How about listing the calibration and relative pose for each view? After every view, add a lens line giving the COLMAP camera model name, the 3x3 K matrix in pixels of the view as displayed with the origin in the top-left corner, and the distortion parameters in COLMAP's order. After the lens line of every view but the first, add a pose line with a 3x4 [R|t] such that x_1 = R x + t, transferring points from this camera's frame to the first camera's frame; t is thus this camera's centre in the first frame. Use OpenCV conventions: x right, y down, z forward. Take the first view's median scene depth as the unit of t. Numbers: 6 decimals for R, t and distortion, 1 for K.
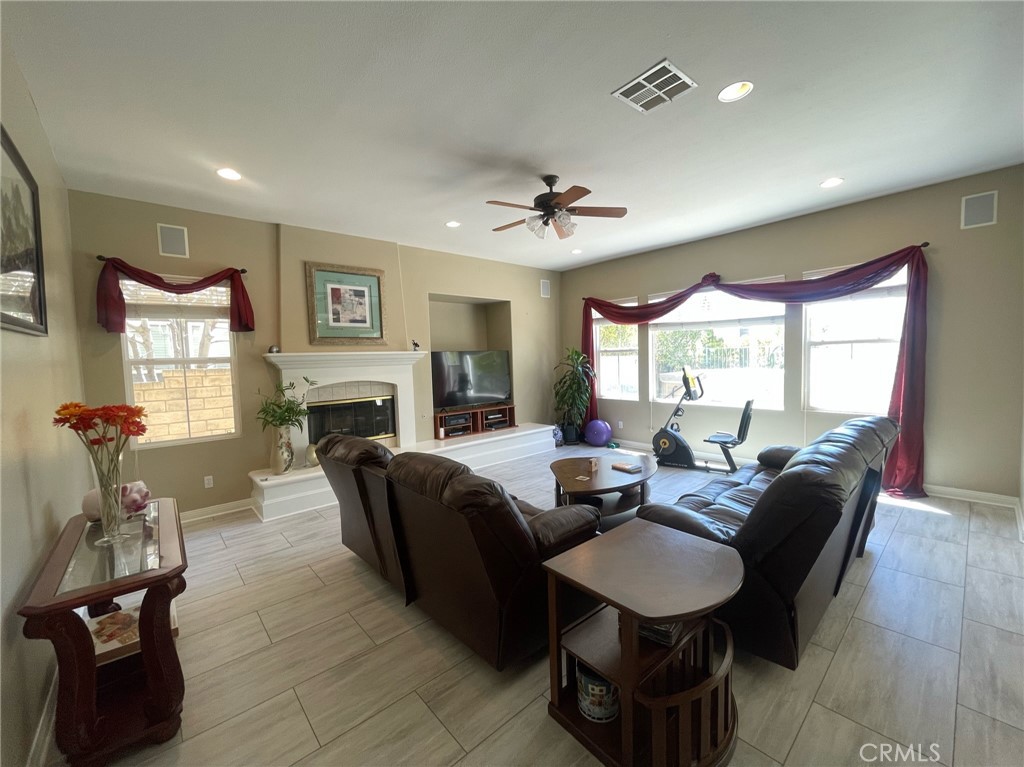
lens RADIAL K [[413.6, 0, 505.9], [0, 413.6, 385.5], [0, 0, 1]] dist [-0.000600, -0.001392]
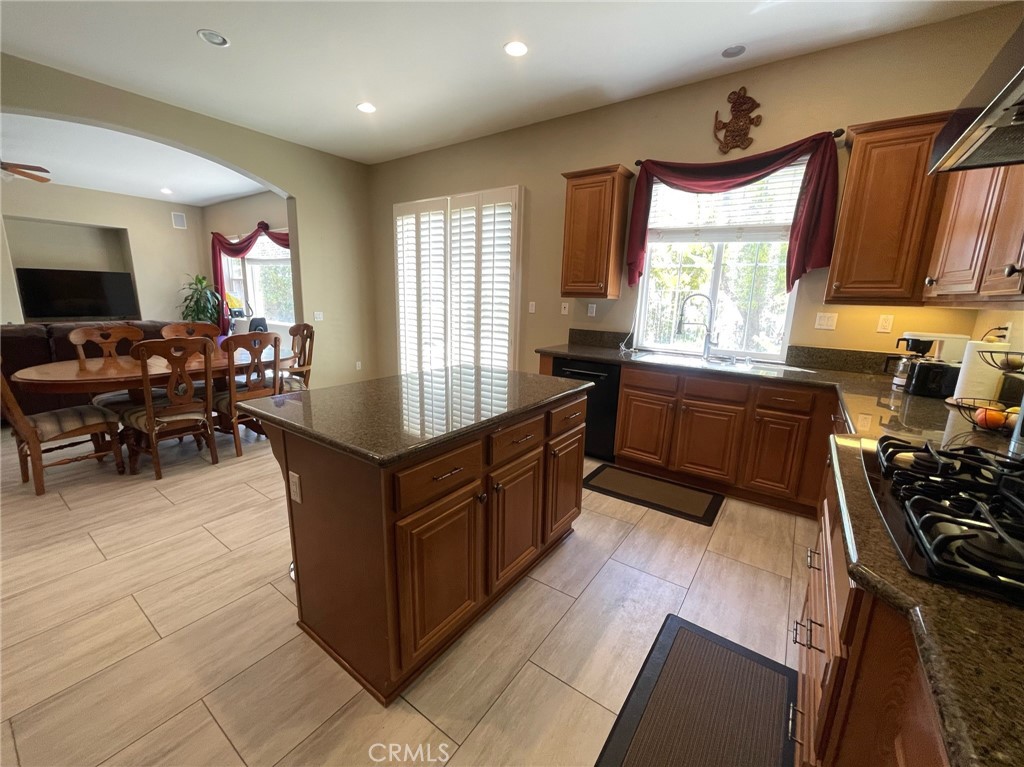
lens RADIAL K [[413.6, 0, 509.7], [0, 413.6, 384.3], [0, 0, 1]] dist [-0.000600, -0.001392]
pose [[0.975649, 0.006832, 0.219231, 1.023359], [-0.040076, 0.988242, 0.147552, 0.018769], [-0.215645, -0.152744, 0.964451, -0.558487]]
